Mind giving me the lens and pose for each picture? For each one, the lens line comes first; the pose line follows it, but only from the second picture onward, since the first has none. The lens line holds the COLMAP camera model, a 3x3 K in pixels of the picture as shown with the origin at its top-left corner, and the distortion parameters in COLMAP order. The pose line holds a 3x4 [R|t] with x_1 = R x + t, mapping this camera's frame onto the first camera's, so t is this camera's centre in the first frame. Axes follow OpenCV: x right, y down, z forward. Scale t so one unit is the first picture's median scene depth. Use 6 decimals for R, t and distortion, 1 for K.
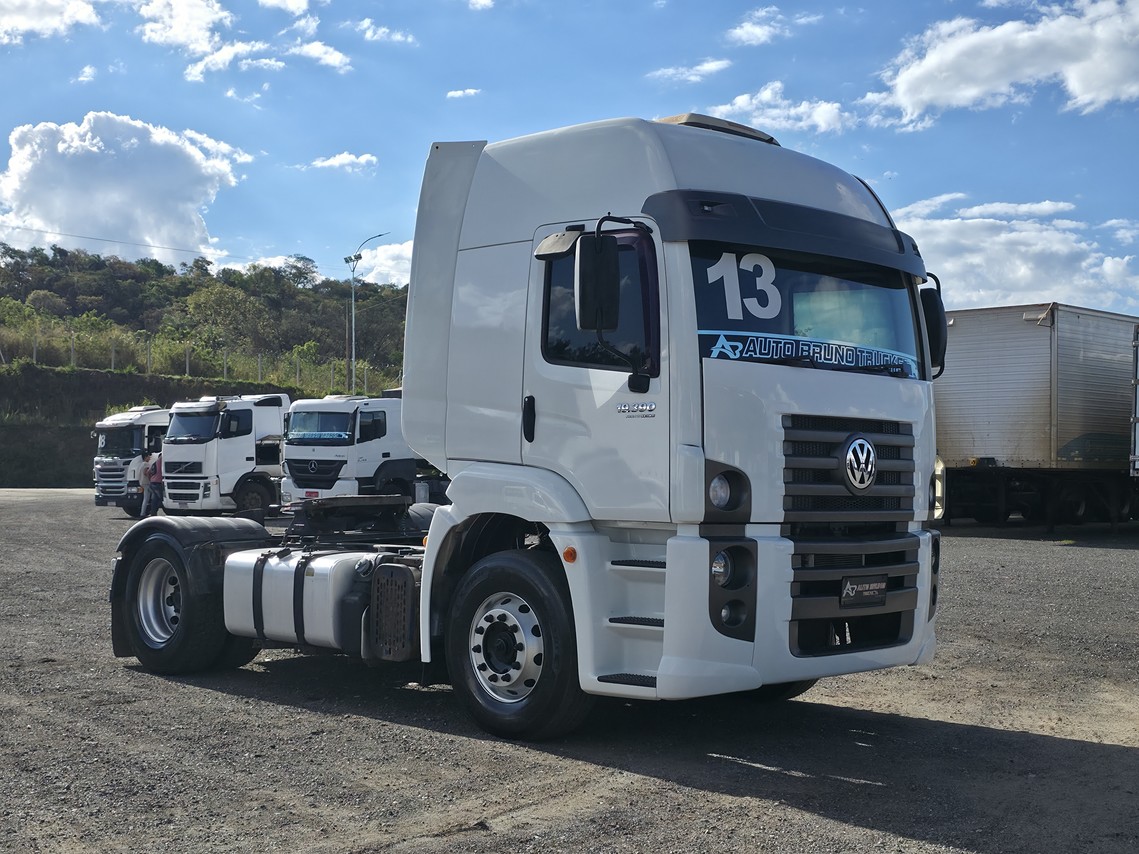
lens RADIAL K [[1507.2, 0, 574.0], [0, 1507.2, 429.9], [0, 0, 1]] dist [0.206635, -0.627054]
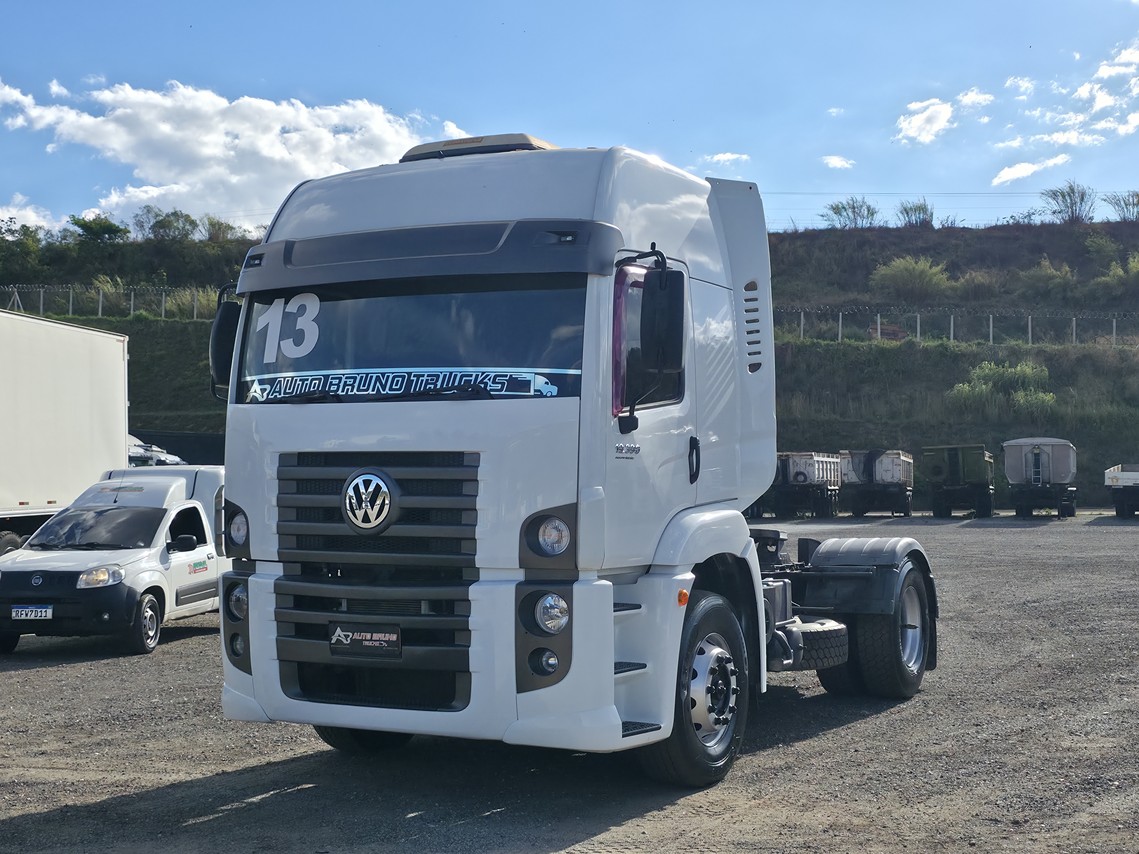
lens RADIAL K [[1507.2, 0, 574.0], [0, 1507.2, 429.9], [0, 0, 1]] dist [0.206635, -0.627054]
pose [[0.290861, -0.042432, -0.955824, 1.128218], [0.031144, 0.998907, -0.034867, 0.015234], [0.956258, -0.019626, 0.291865, 0.870120]]
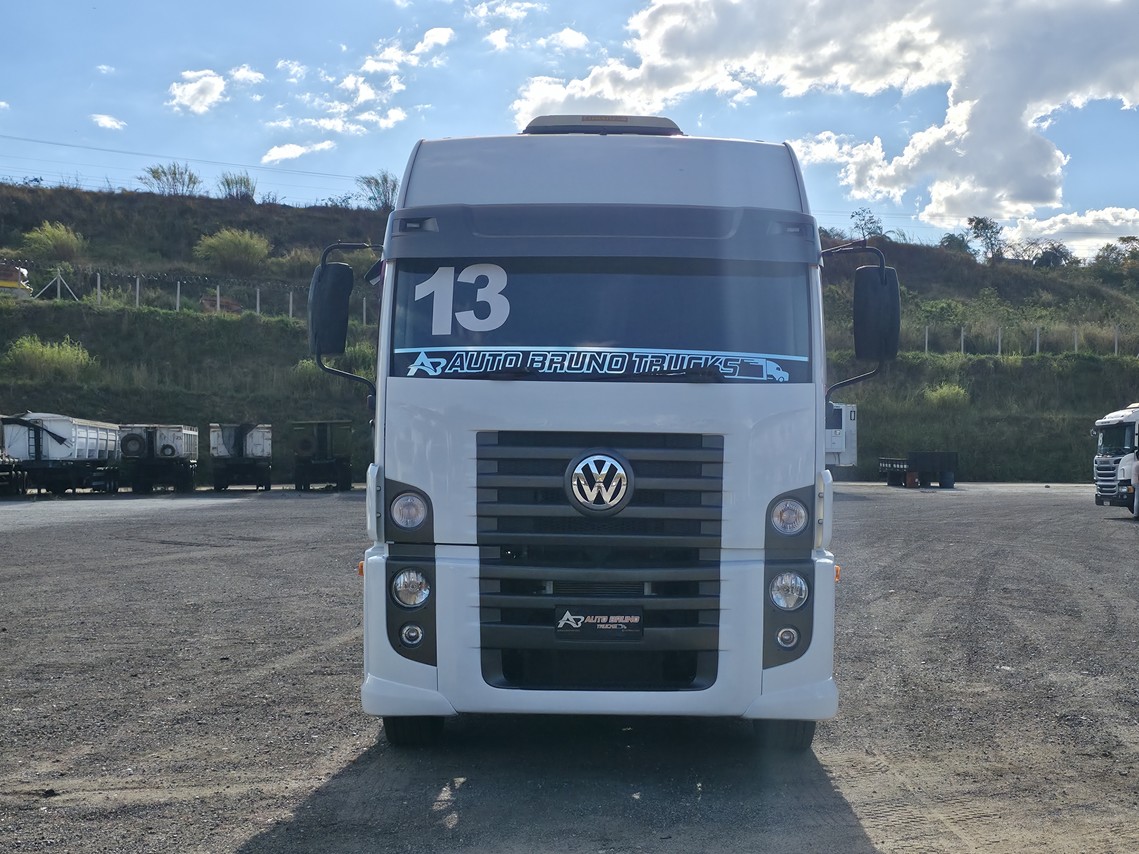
lens RADIAL K [[1507.2, 0, 574.0], [0, 1507.2, 429.9], [0, 0, 1]] dist [0.206635, -0.627054]
pose [[0.699918, -0.017101, -0.714018, 0.838874], [0.019875, 0.999793, -0.004463, -0.005535], [0.713946, -0.011068, 0.700113, 0.366454]]
